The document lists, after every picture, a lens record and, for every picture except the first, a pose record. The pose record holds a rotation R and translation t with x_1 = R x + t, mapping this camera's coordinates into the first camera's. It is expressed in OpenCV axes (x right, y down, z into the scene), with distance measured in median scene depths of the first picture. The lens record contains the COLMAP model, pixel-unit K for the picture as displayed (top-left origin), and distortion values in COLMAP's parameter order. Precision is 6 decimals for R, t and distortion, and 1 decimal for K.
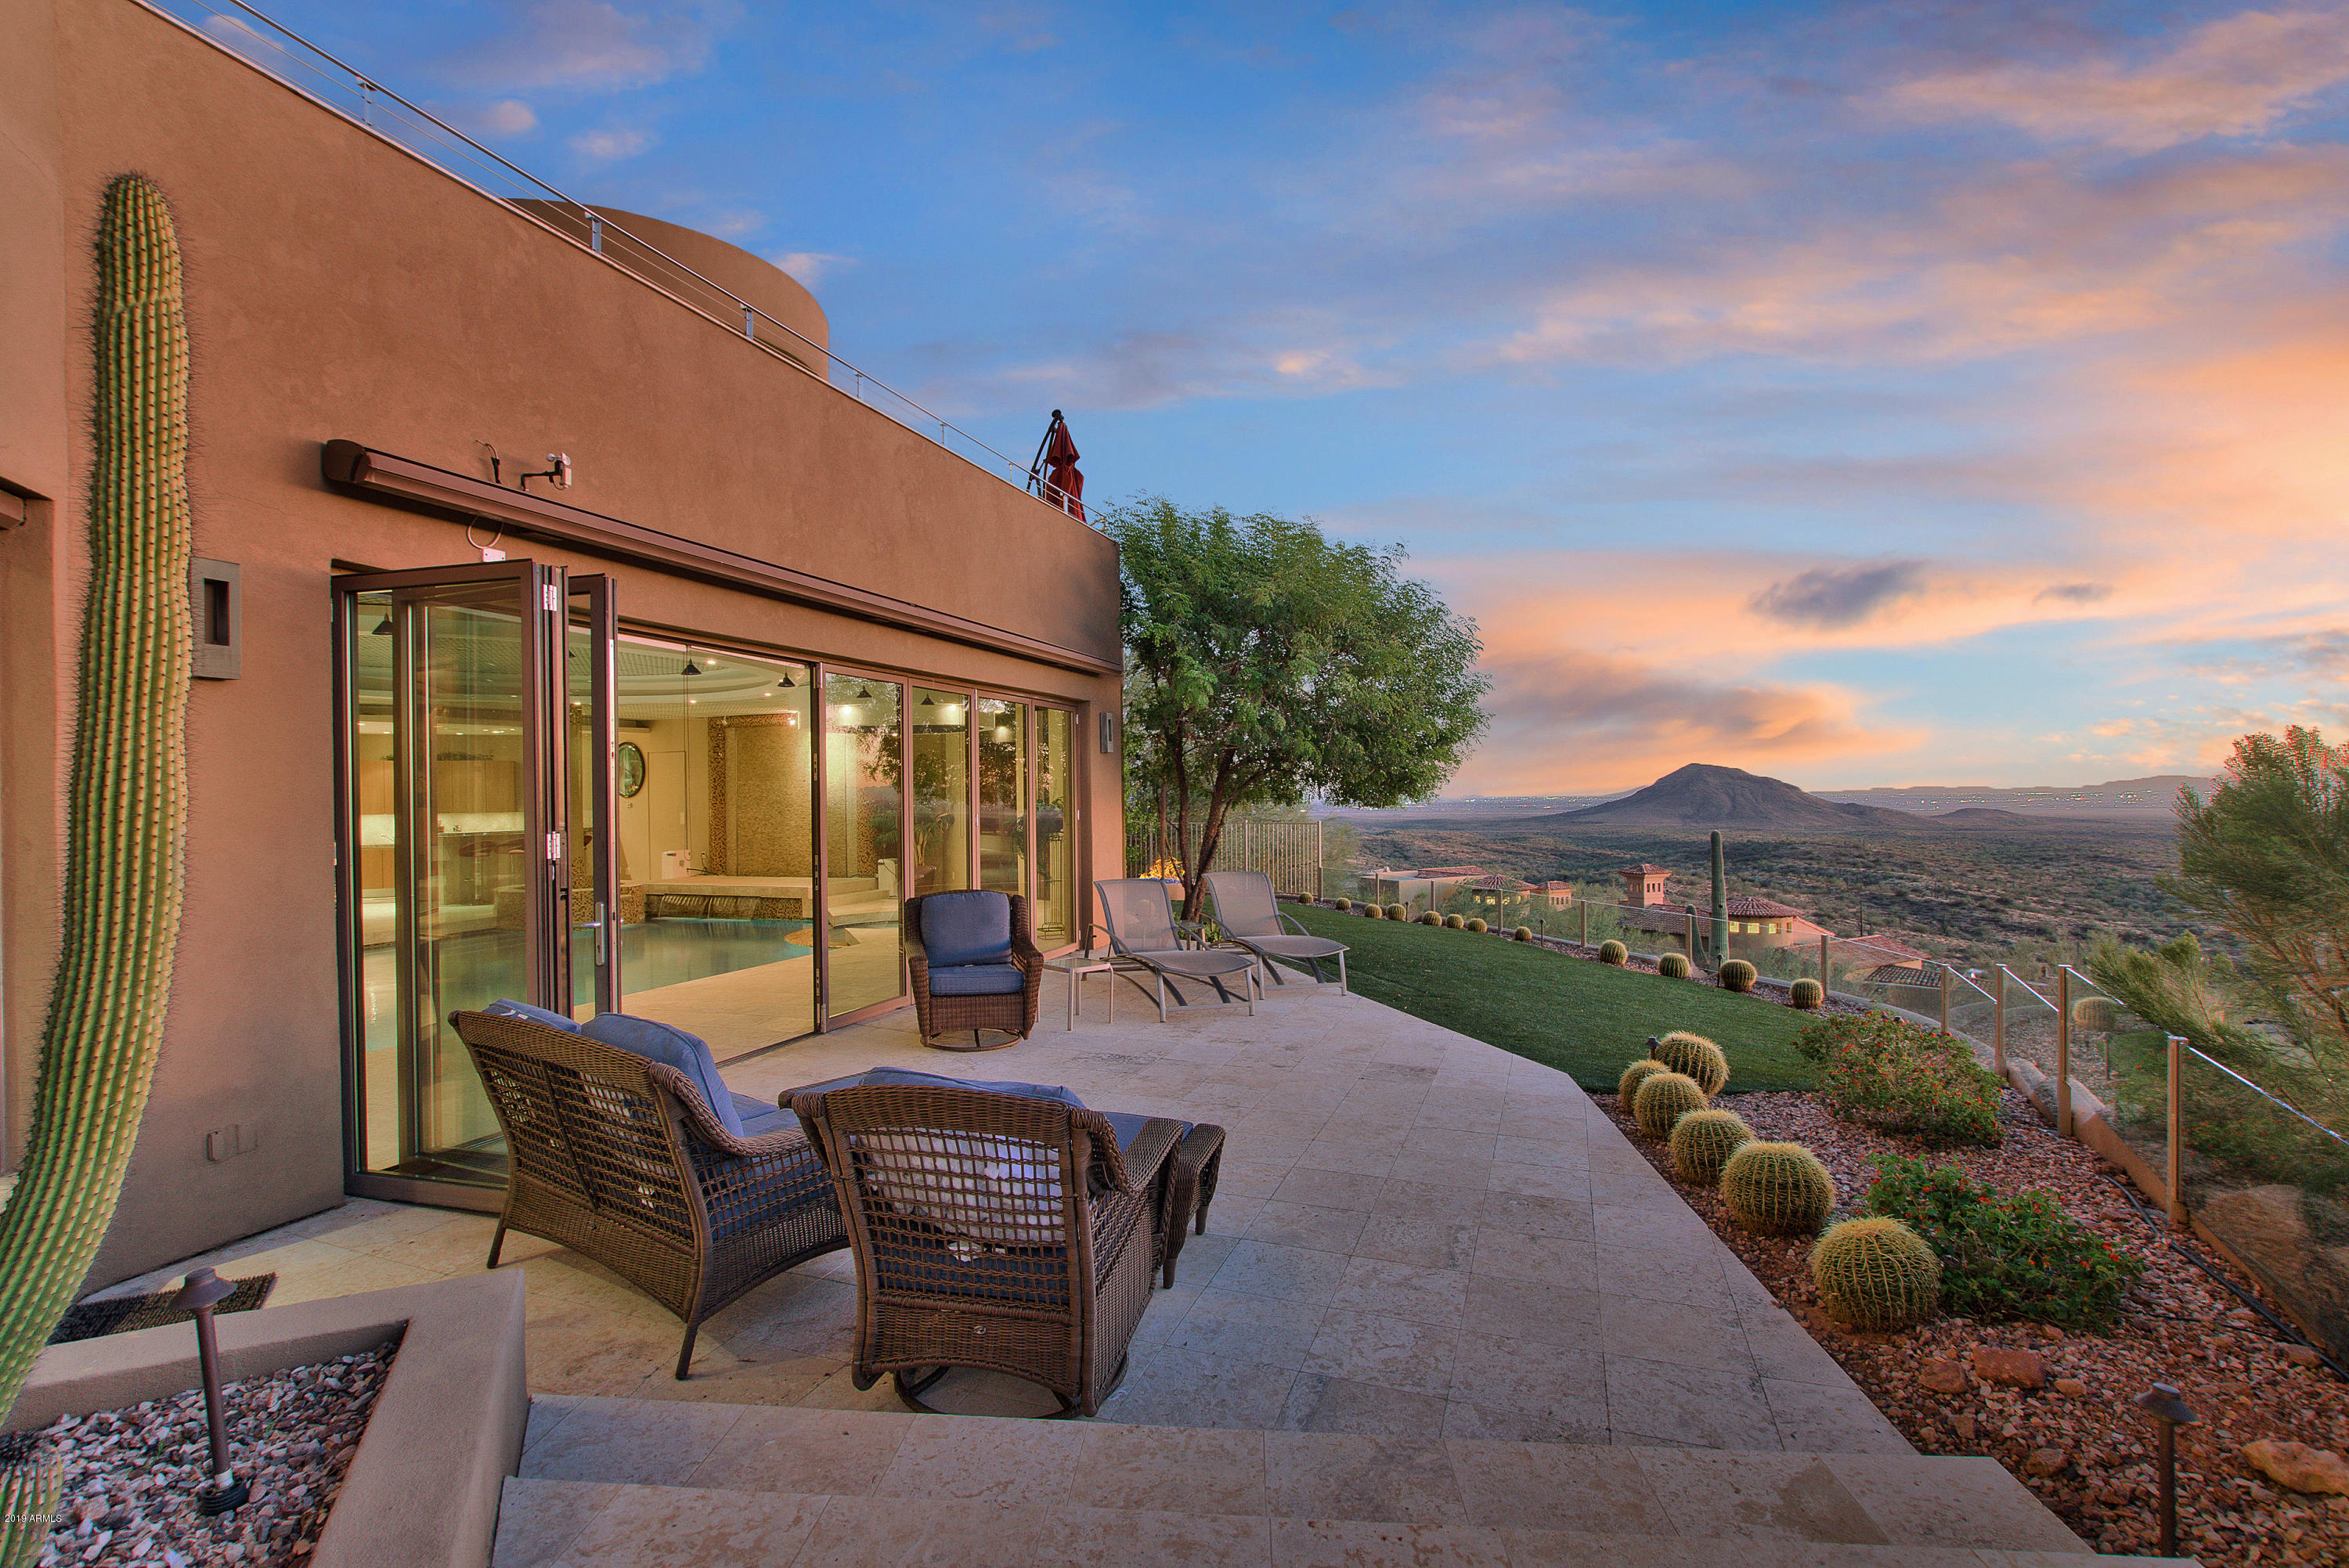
lens RADIAL K [[1088.4, 0, 1161.0], [0, 1088.4, 802.2], [0, 0, 1]] dist [-0.003339, 0.000317]
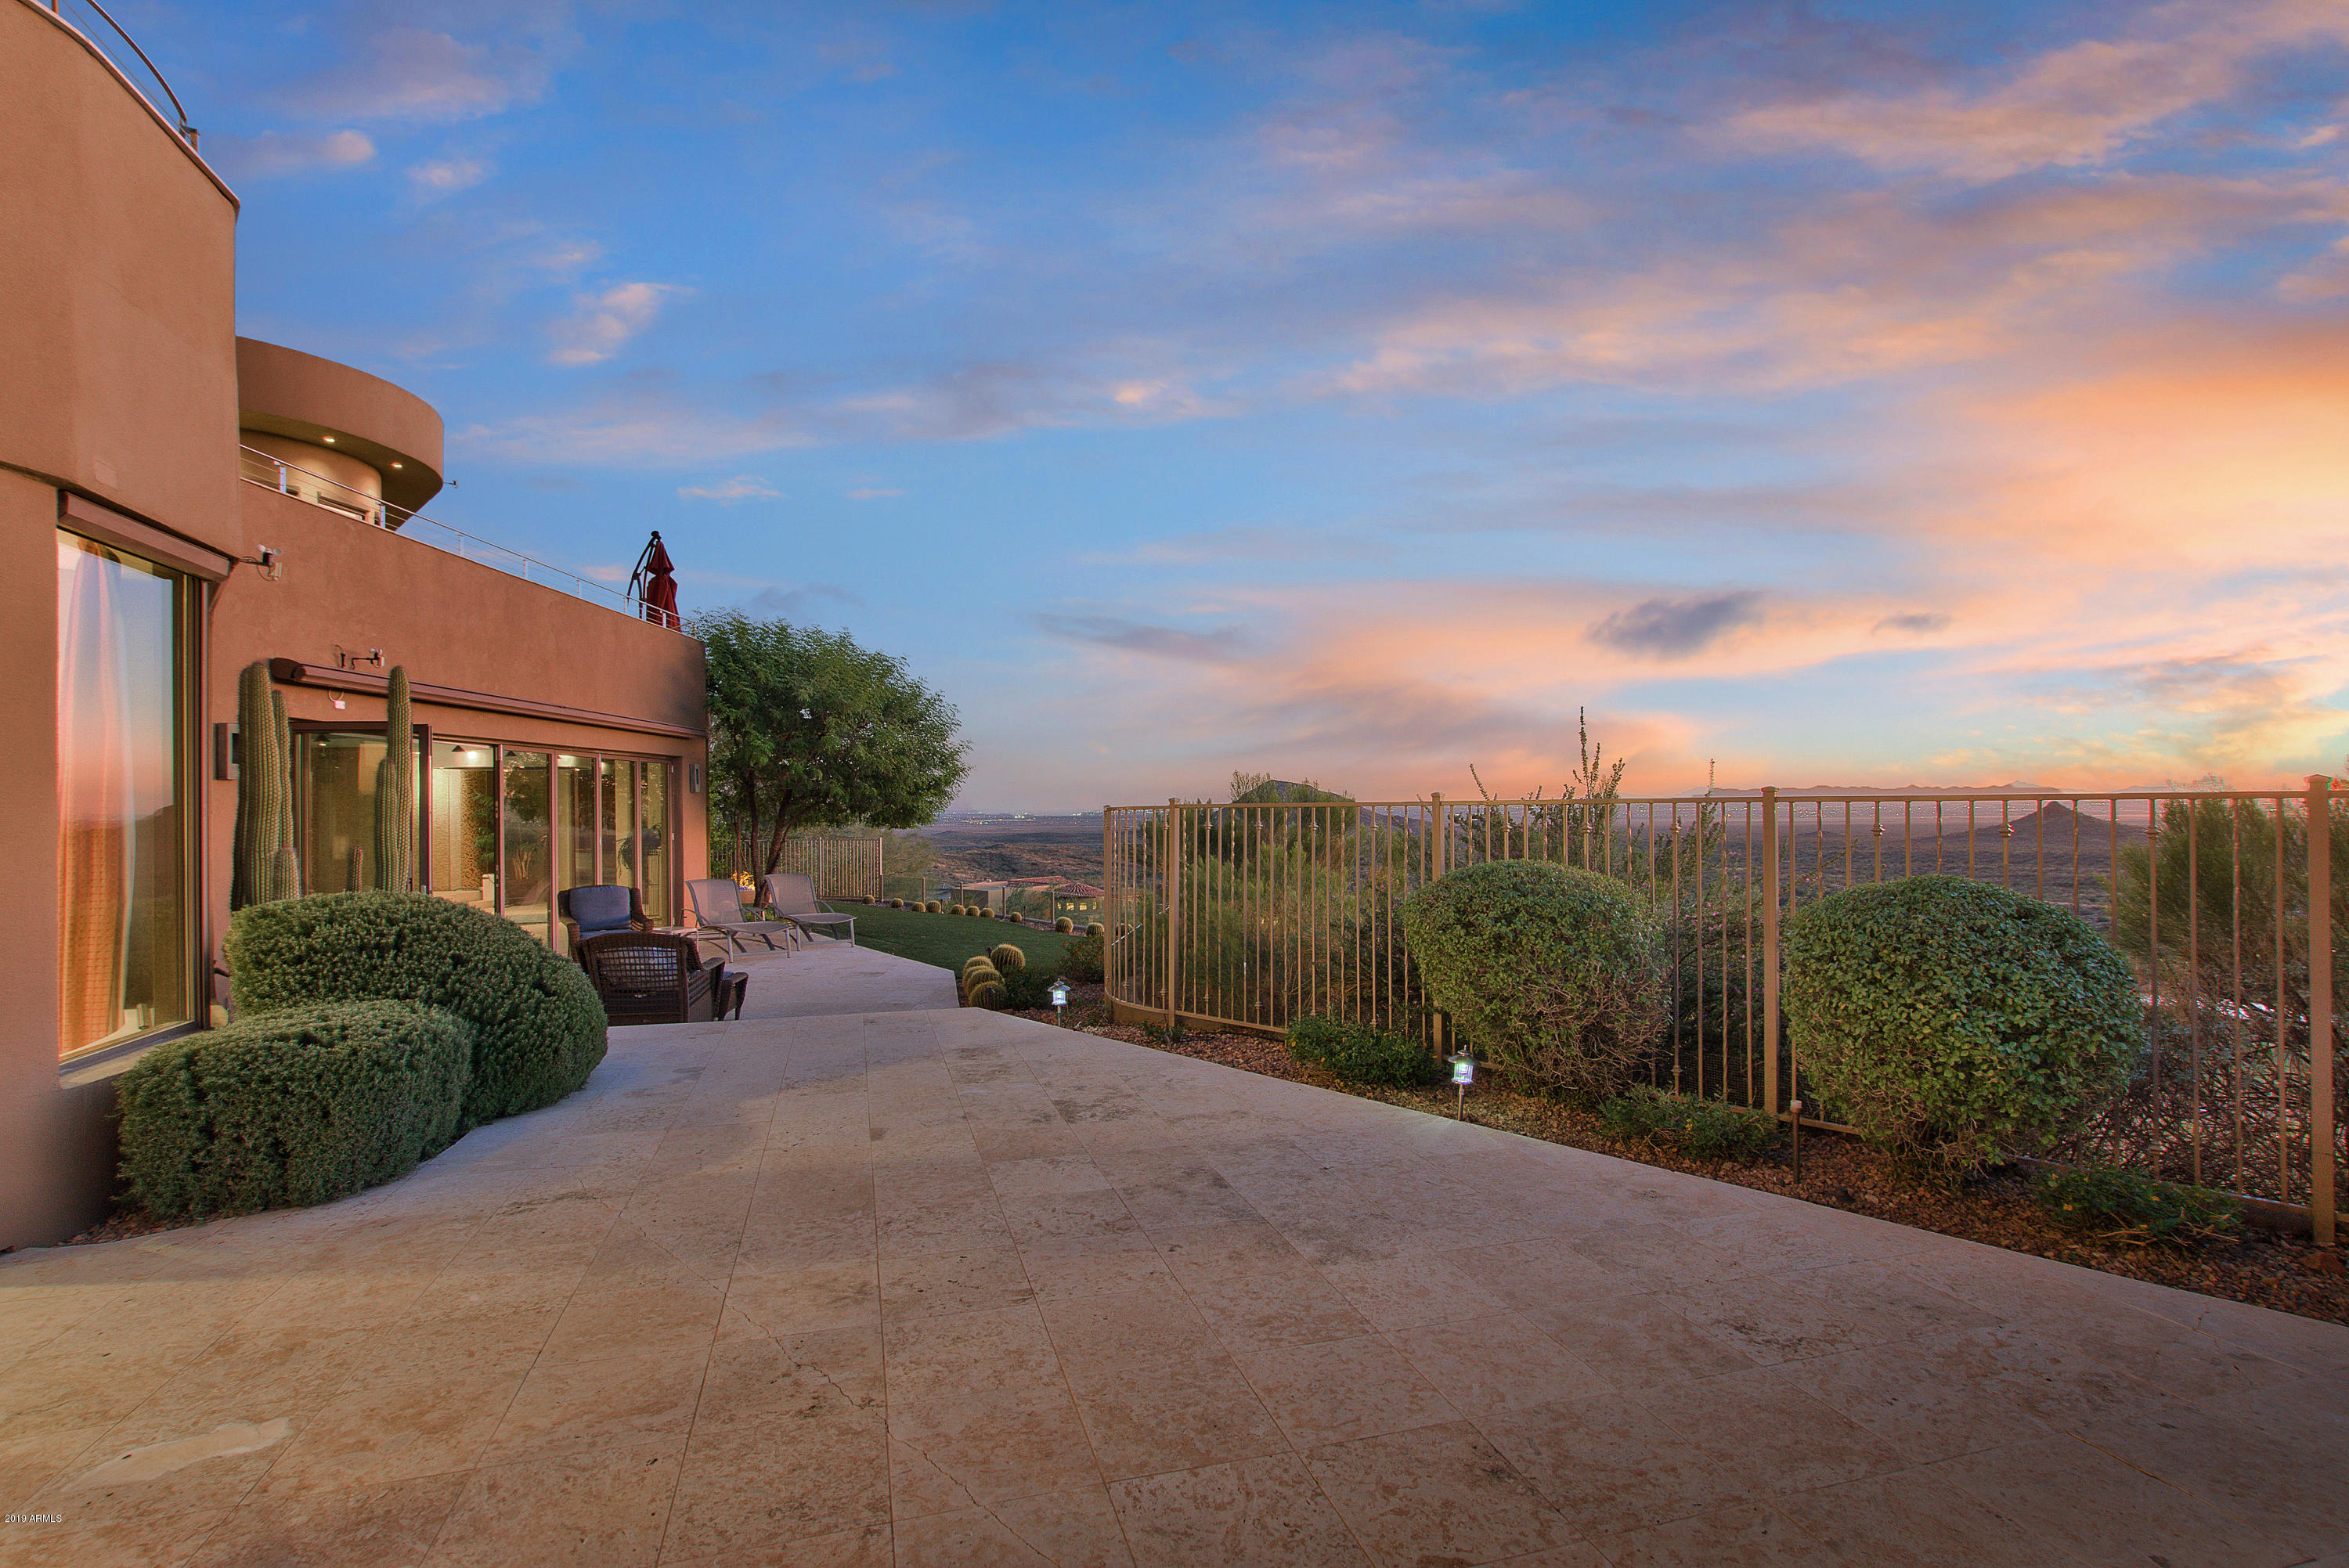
lens RADIAL K [[1088.4, 0, 1161.0], [0, 1088.4, 802.2], [0, 0, 1]] dist [-0.003339, 0.000317]
pose [[0.937854, 0.003203, 0.347016, 0.027401], [0.001265, 0.999919, -0.012649, -0.013659], [-0.347028, 0.012302, 0.937774, -0.529146]]
